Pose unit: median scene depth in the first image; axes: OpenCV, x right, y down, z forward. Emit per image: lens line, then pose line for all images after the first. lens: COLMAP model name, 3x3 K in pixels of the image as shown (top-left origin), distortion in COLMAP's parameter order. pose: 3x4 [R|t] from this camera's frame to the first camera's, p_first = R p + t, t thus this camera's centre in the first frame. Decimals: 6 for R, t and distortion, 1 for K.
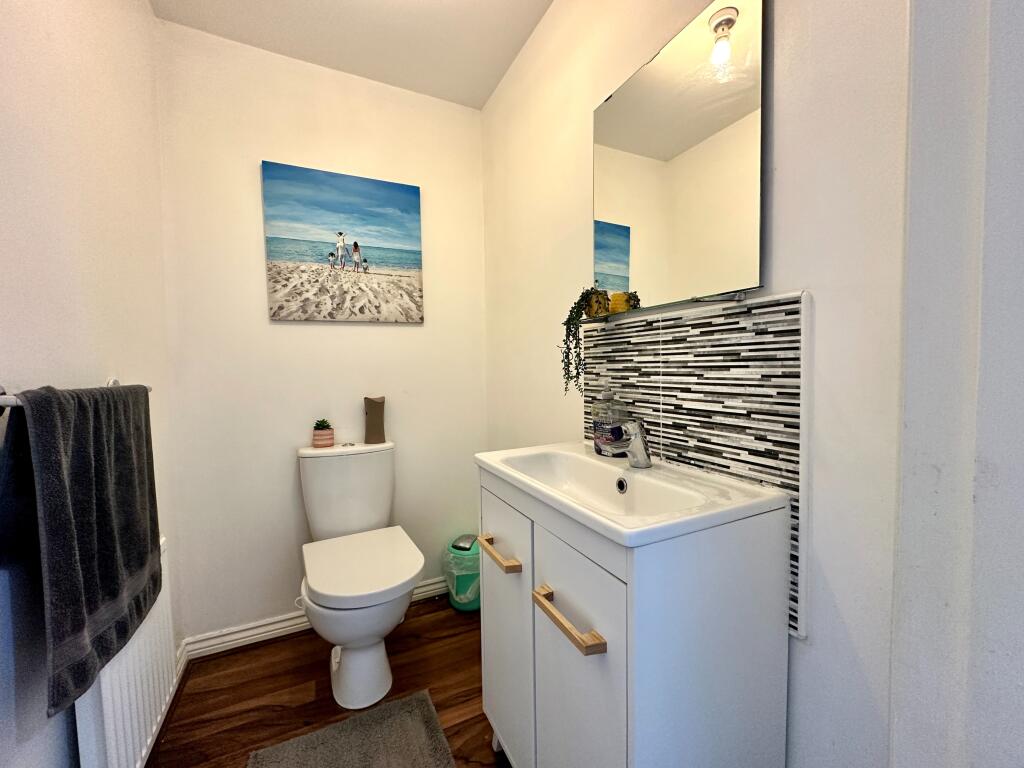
lens RADIAL K [[411.4, 0, 514.1], [0, 411.4, 387.4], [0, 0, 1]] dist [0.001605, 0.000067]
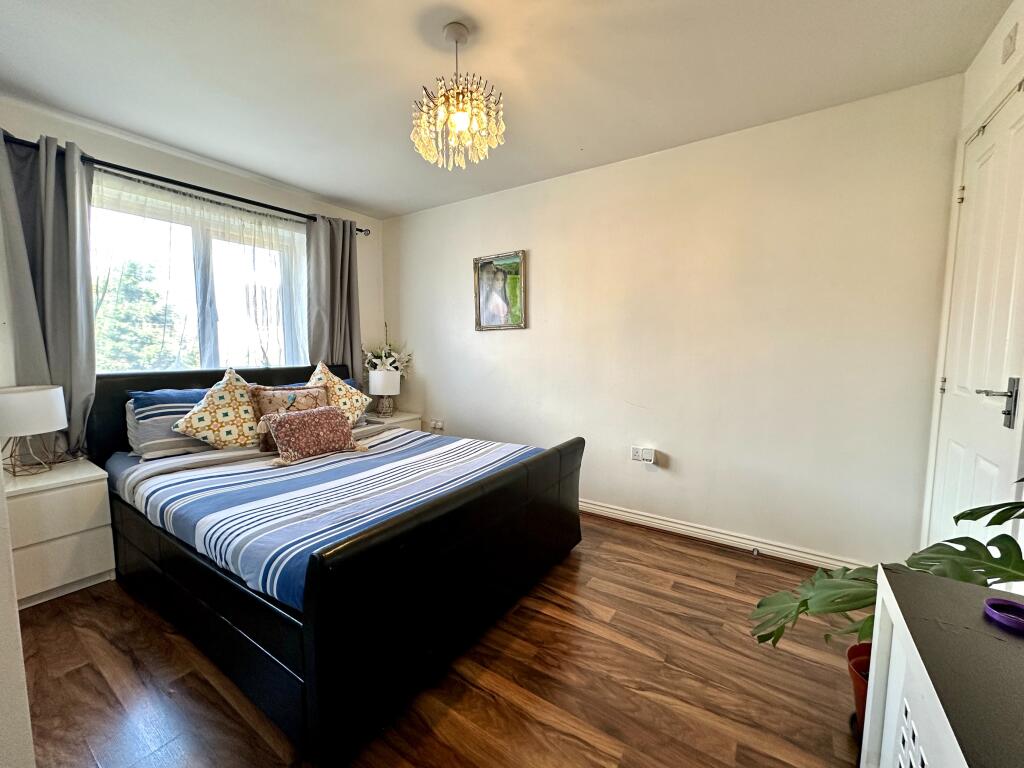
lens RADIAL K [[411.4, 0, 513.2], [0, 411.4, 383.2], [0, 0, 1]] dist [0.001605, 0.000067]
pose [[0.506756, 0.090749, -0.857300, 0.365907], [-0.053959, 0.995833, 0.073517, -0.030217], [0.860399, 0.009004, 0.509541, 0.122408]]
